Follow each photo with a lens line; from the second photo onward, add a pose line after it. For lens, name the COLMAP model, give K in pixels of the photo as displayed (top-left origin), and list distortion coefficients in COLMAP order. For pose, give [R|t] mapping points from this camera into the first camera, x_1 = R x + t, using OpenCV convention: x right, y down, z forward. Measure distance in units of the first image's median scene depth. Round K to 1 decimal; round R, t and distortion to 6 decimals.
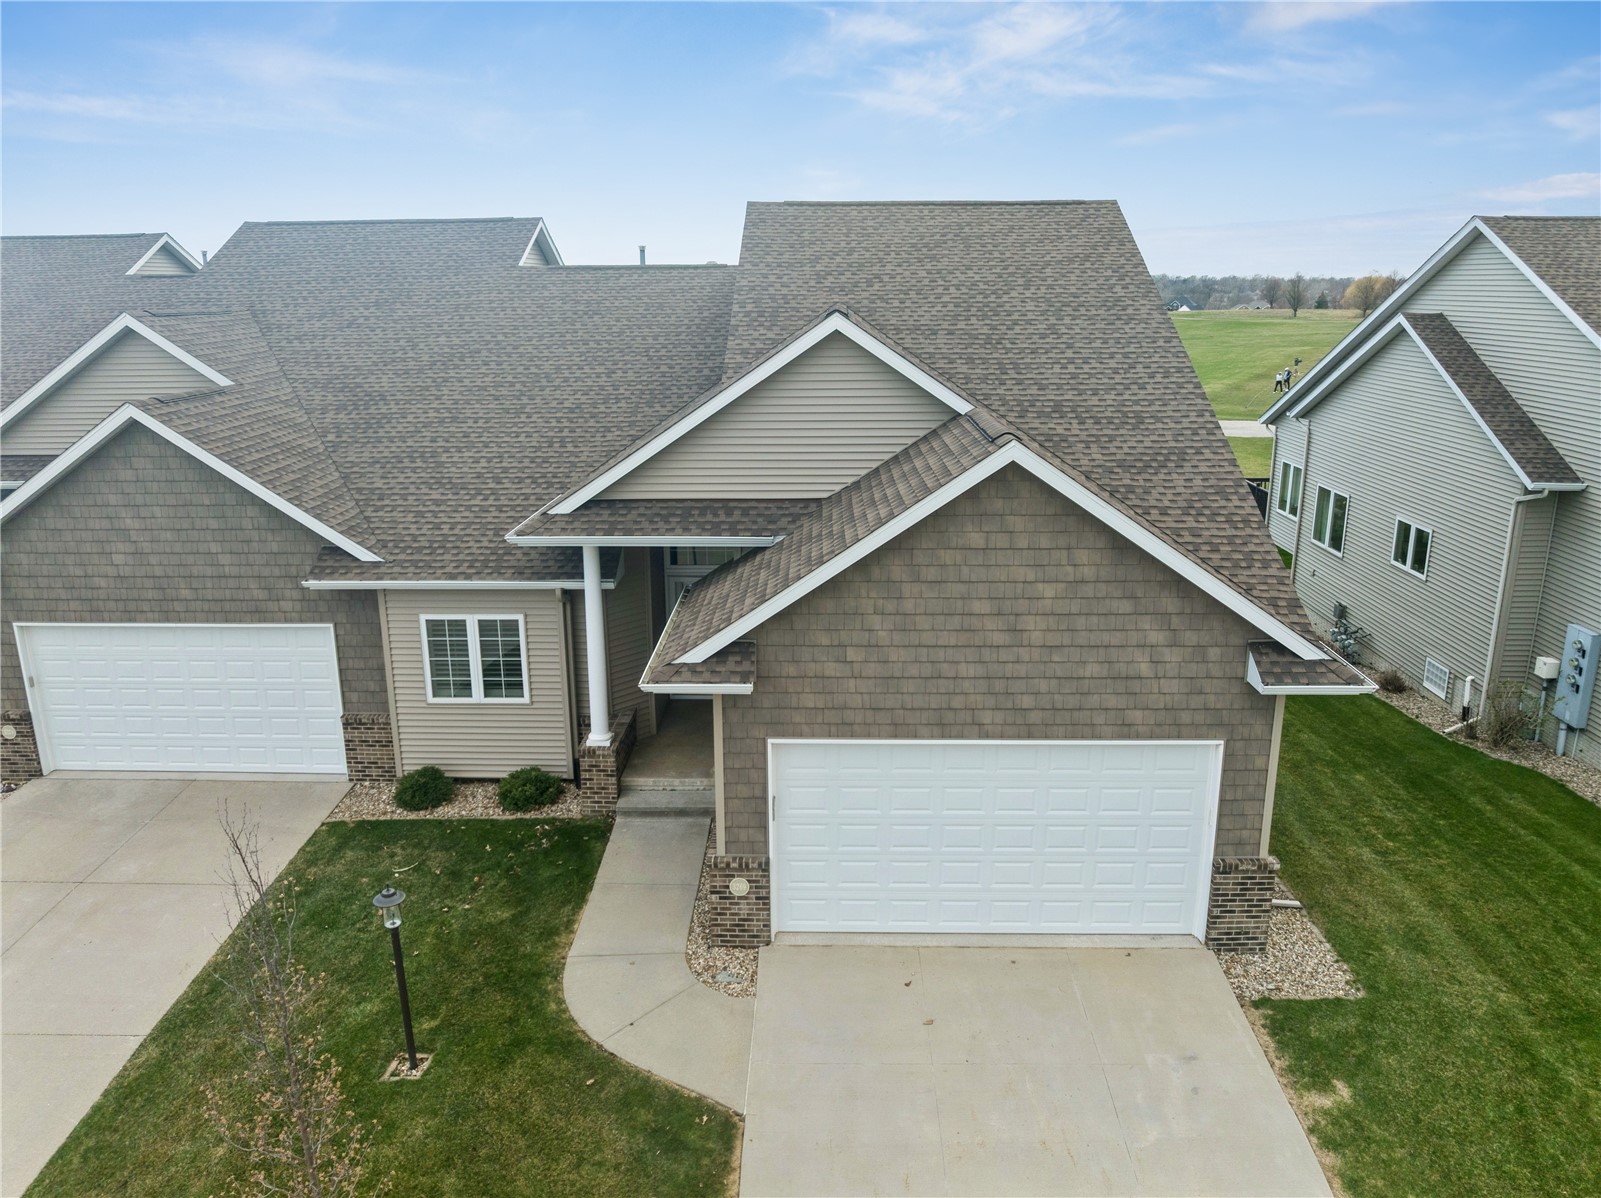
lens RADIAL K [[1139.1, 0, 835.3], [0, 1139.1, 591.6], [0, 0, 1]] dist [-0.035419, 0.005220]
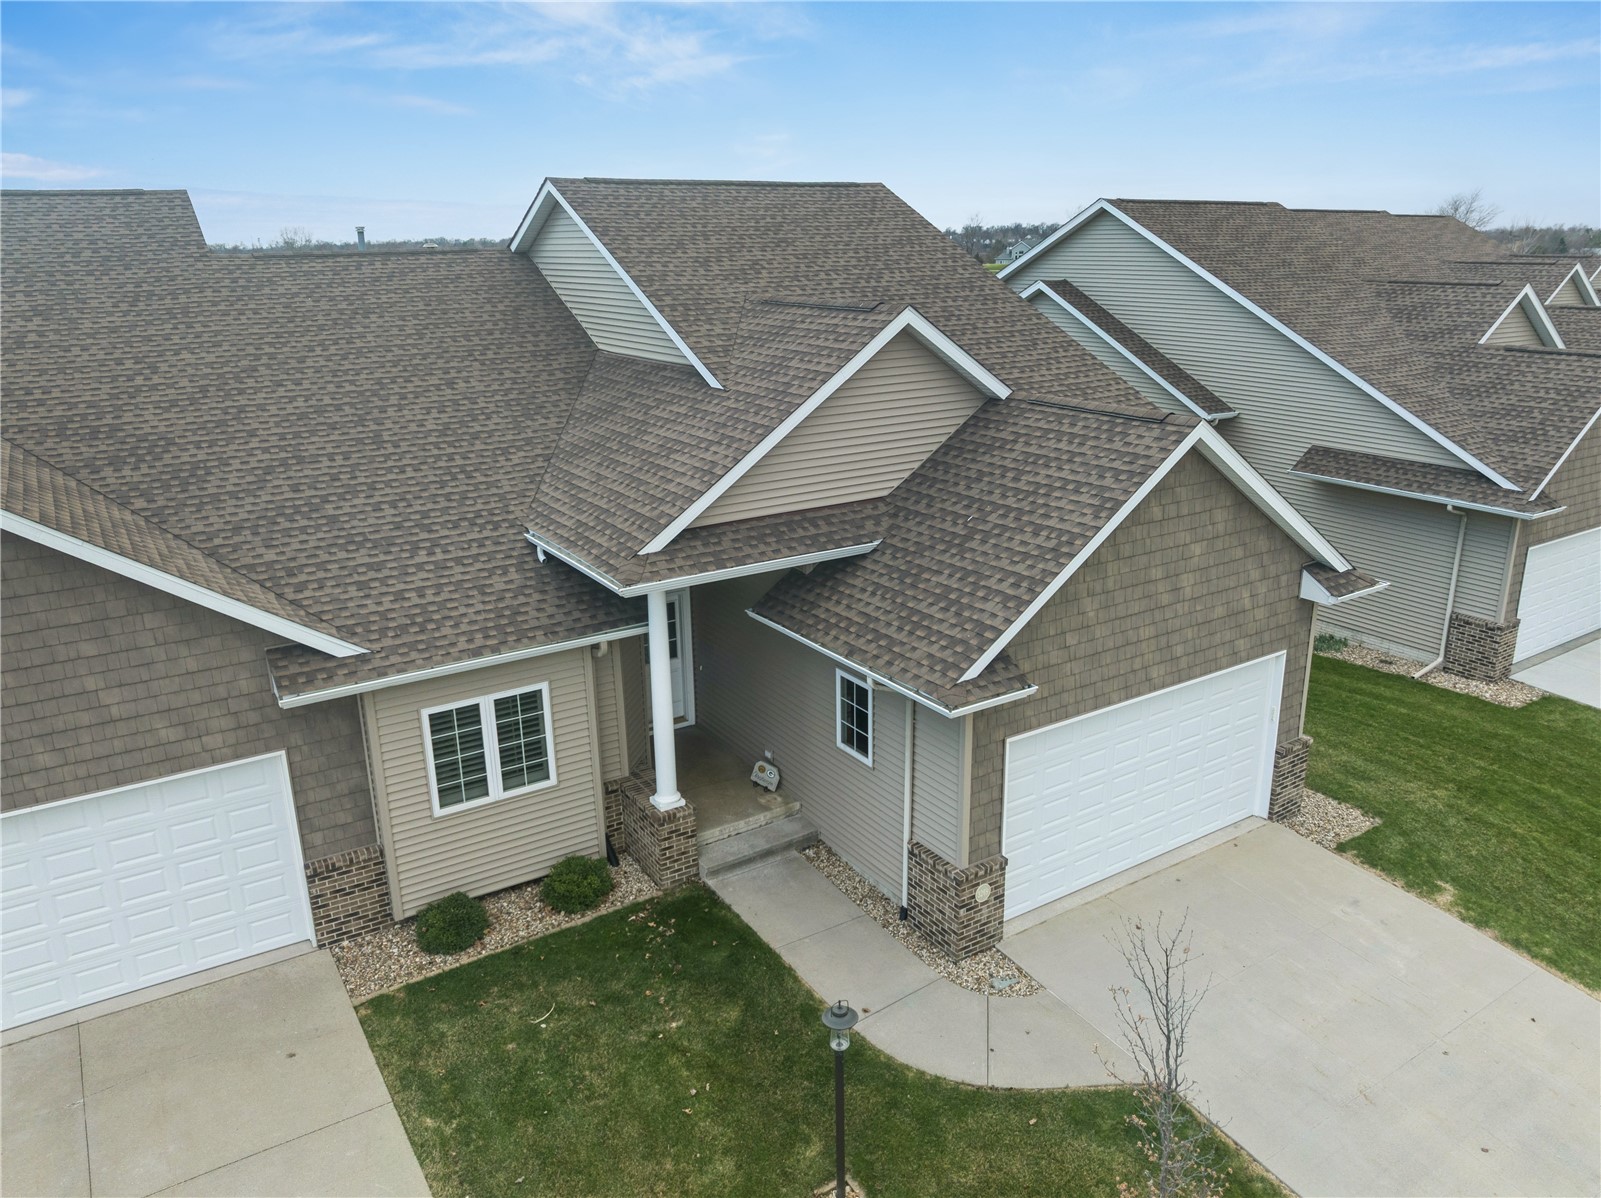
lens RADIAL K [[1139.1, 0, 854.6], [0, 1139.1, 599.5], [0, 0, 1]] dist [-0.035419, 0.005220]
pose [[0.824769, -0.176449, 0.537235, -0.529227], [0.155802, 0.984205, 0.084062, -0.074501], [-0.543582, 0.014370, 0.839233, 0.177958]]
